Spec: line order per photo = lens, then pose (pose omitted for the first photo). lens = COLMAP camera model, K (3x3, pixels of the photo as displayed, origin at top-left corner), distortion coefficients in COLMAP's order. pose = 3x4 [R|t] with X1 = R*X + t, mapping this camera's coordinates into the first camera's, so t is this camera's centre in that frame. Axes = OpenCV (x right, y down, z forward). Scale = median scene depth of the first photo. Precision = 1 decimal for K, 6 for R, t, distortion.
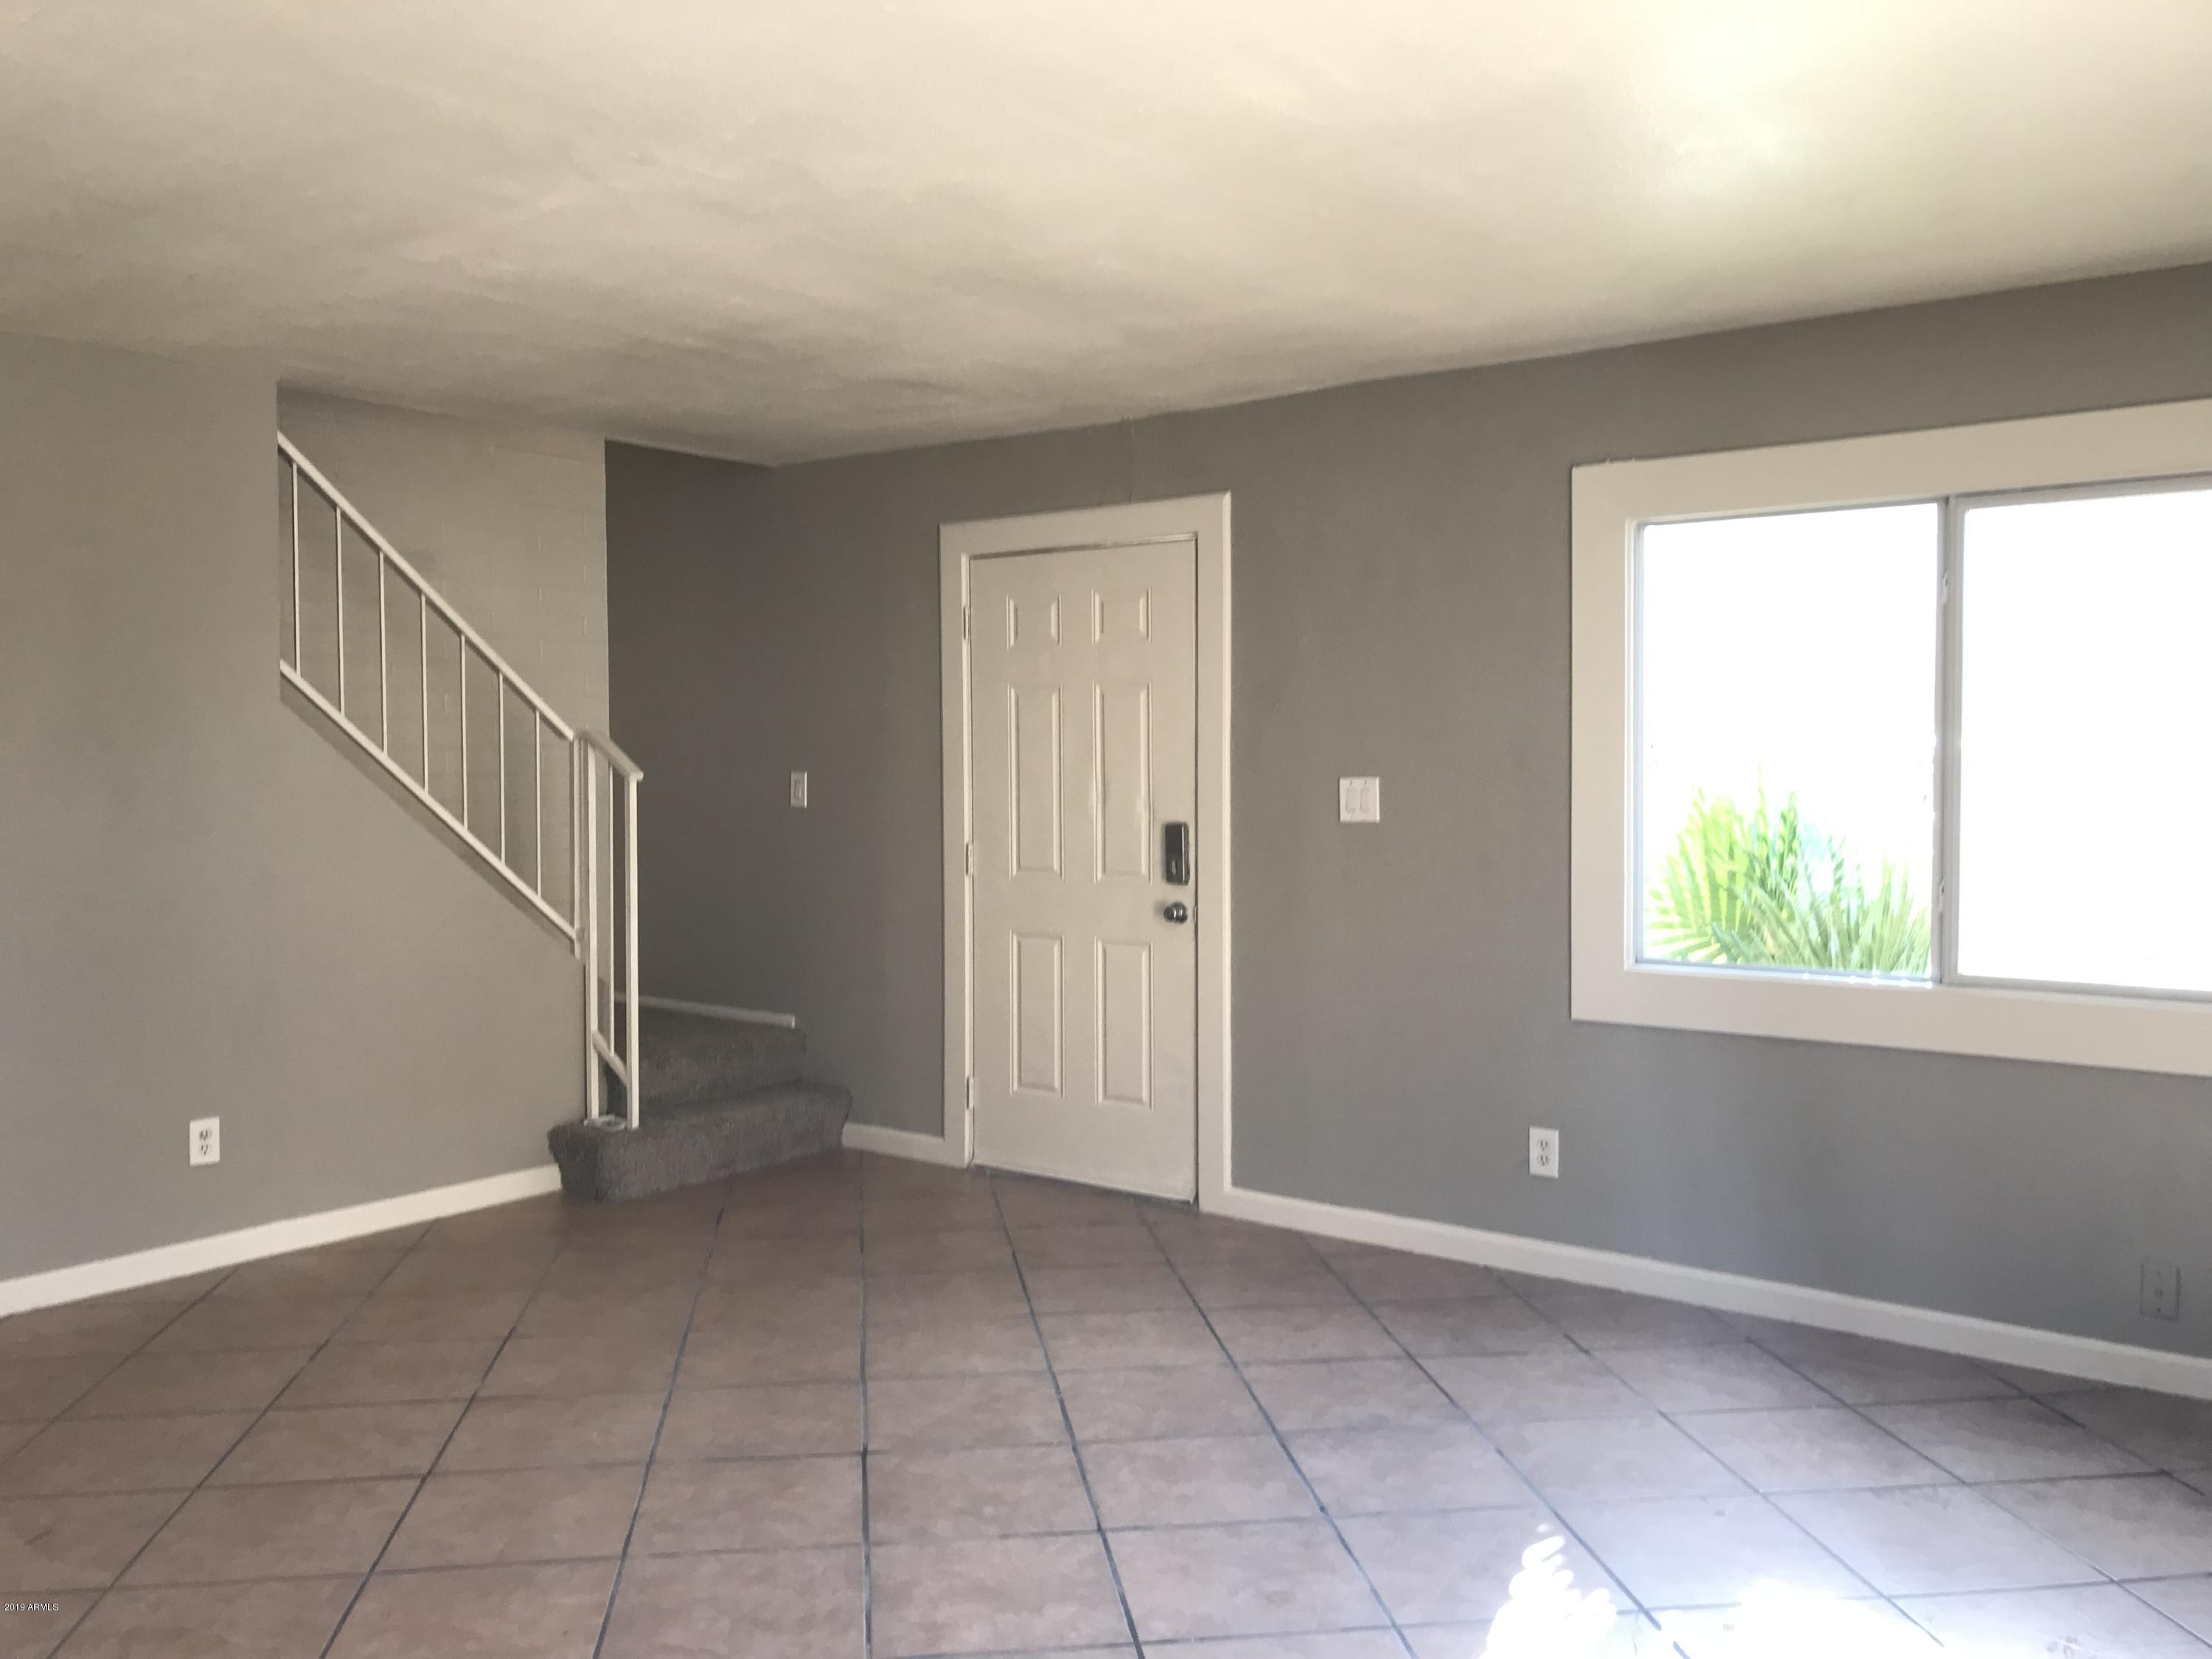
lens RADIAL K [[1786.1, 0, 1106.0], [0, 1786.1, 829.5], [0, 0, 1]] dist [0.073600, -0.089746]
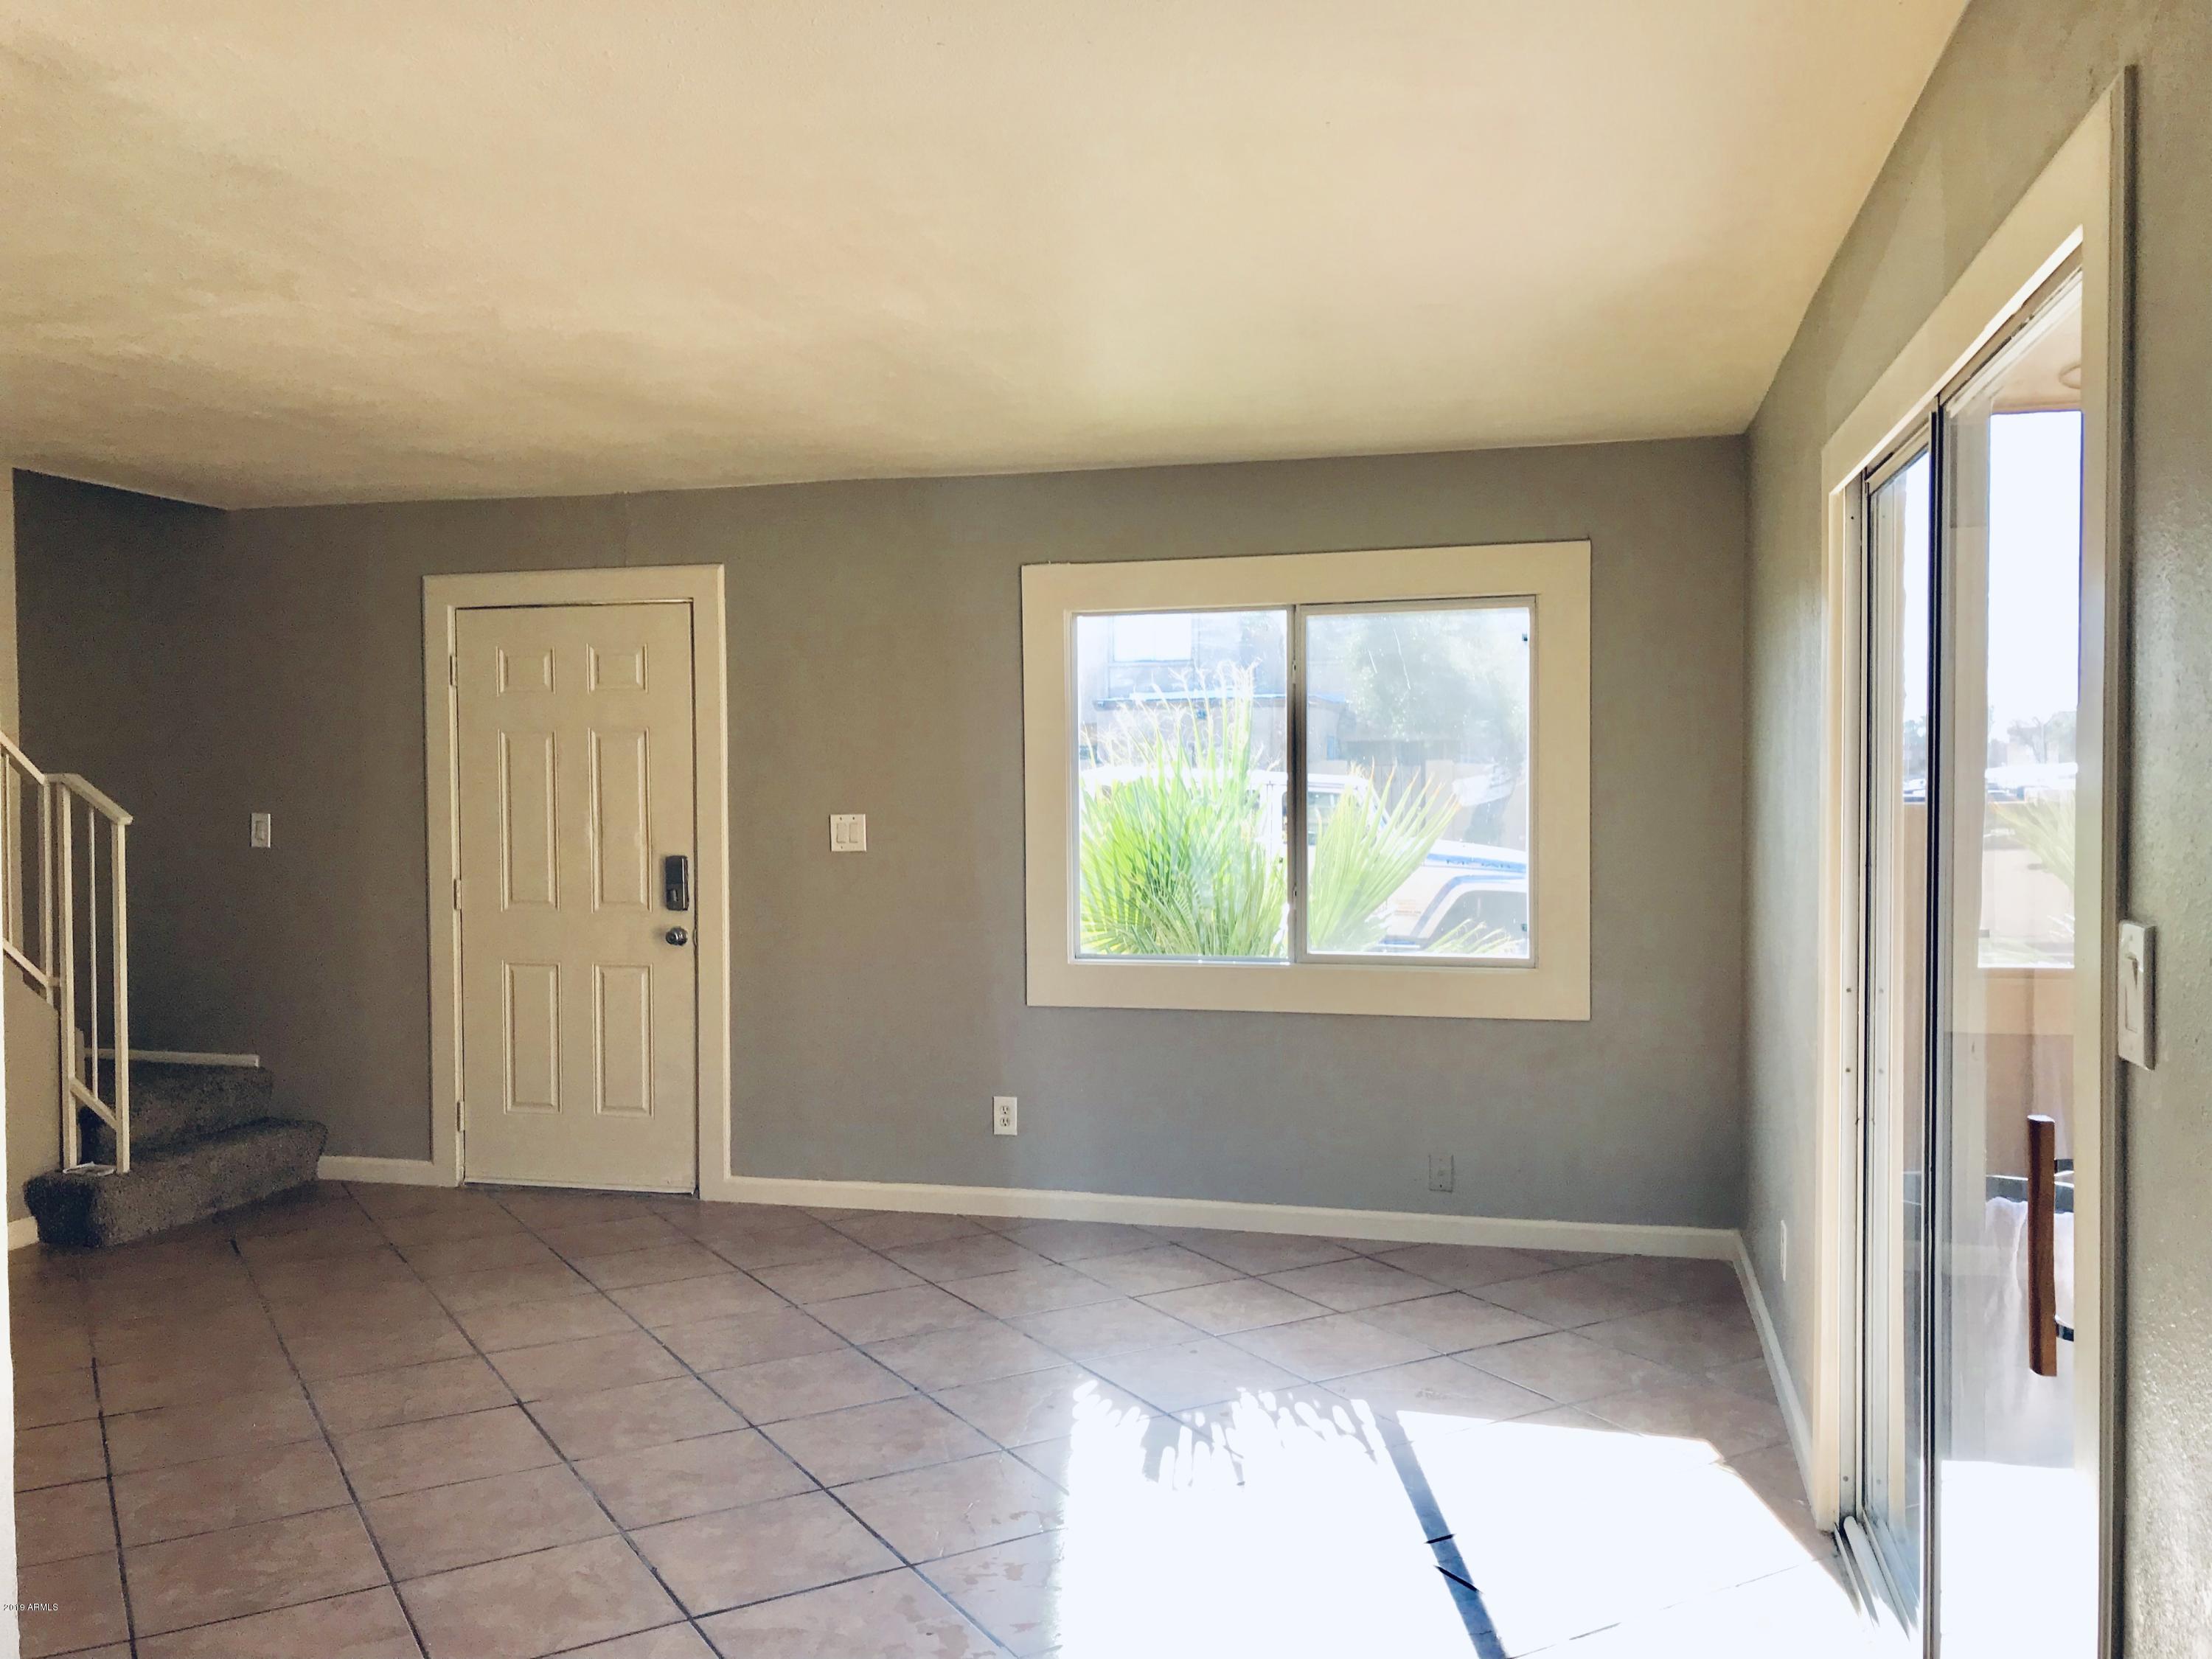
lens RADIAL K [[1786.1, 0, 1106.0], [0, 1786.1, 829.5], [0, 0, 1]] dist [0.073600, -0.089746]
pose [[0.919939, -0.014408, 0.391798, -0.155066], [0.020675, 0.999717, -0.011780, -0.001040], [-0.391517, 0.018938, 0.919976, -0.144724]]
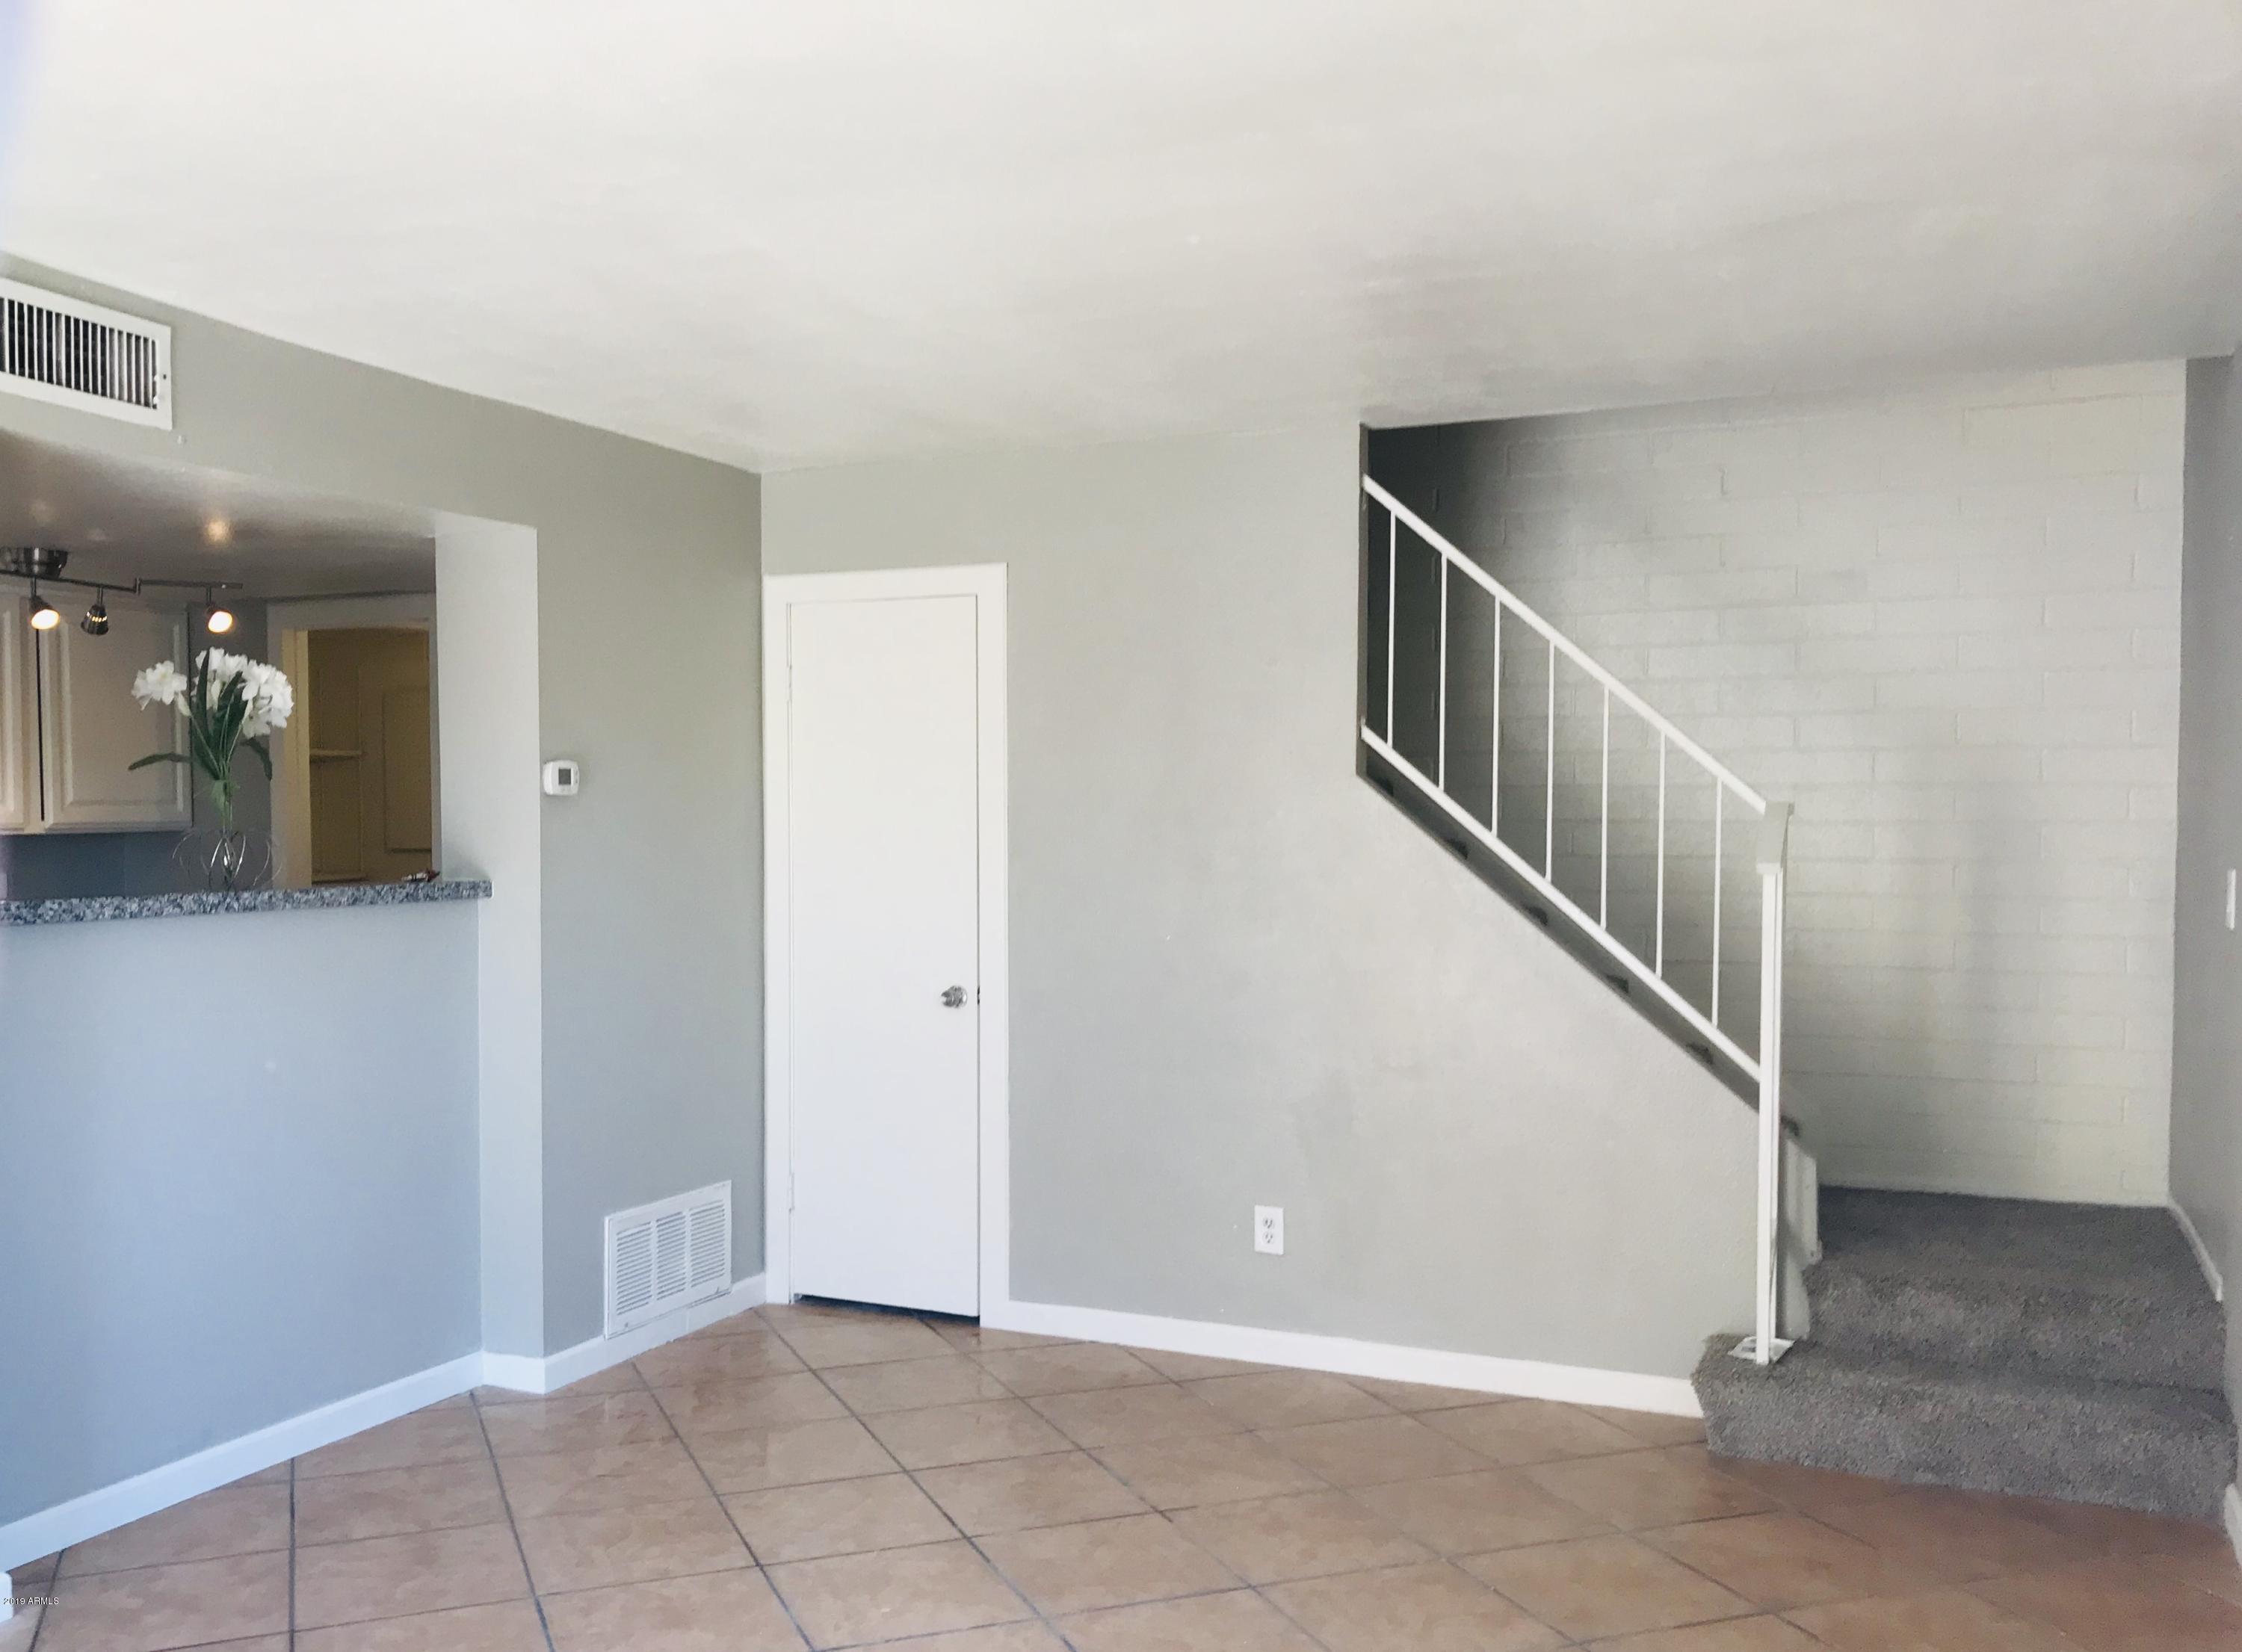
lens RADIAL K [[1931.9, 0, 1085.4], [0, 1931.9, 893.1], [0, 0, 1]] dist [-0.008932, -0.001768]
pose [[0.230689, 0.036341, -0.972349, 0.415691], [-0.048363, 0.998495, 0.025844, -0.026308], [0.971825, 0.041063, 0.232099, 0.566353]]
